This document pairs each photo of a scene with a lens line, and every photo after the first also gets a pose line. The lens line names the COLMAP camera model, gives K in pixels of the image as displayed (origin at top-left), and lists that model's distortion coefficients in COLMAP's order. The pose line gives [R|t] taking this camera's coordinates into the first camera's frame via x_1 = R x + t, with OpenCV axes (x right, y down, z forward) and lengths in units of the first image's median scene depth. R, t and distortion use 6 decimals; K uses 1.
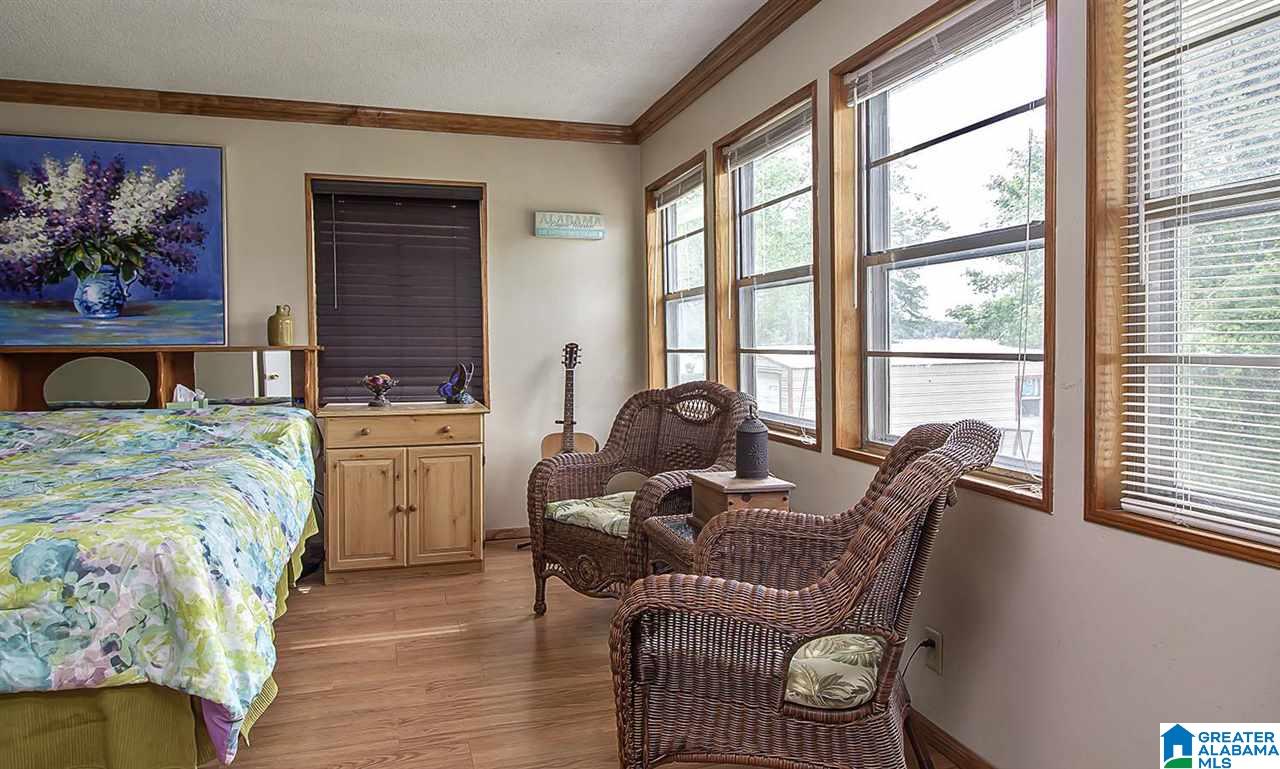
lens RADIAL K [[782.7, 0, 640.0], [0, 782.7, 384.5], [0, 0, 1]] dist [-0.022756, 0.000489]
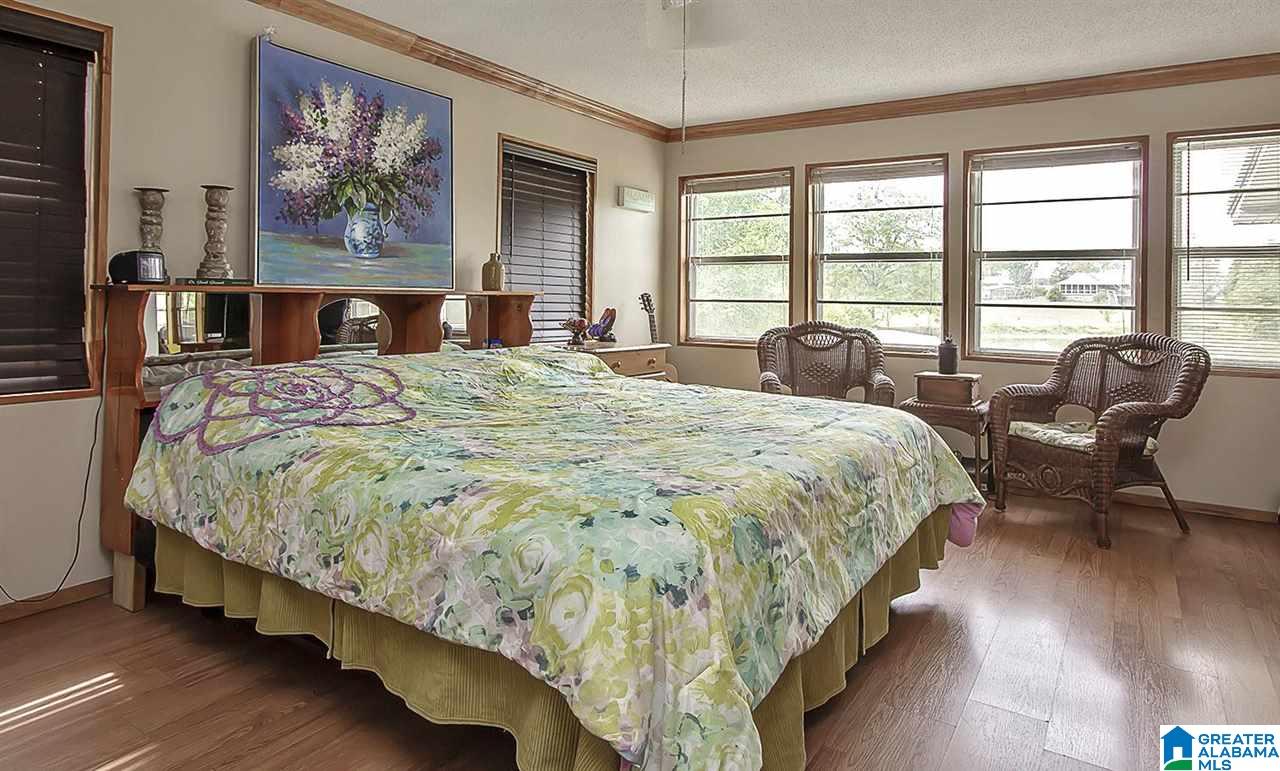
lens RADIAL K [[762.6, 0, 640.6], [0, 762.6, 302.8], [0, 0, 1]] dist [-0.023216, -0.000105]
pose [[0.768773, 0.011685, 0.639415, -1.037834], [0.012329, 0.999376, -0.033086, 0.004541], [-0.639403, 0.033319, 0.768149, 0.066869]]
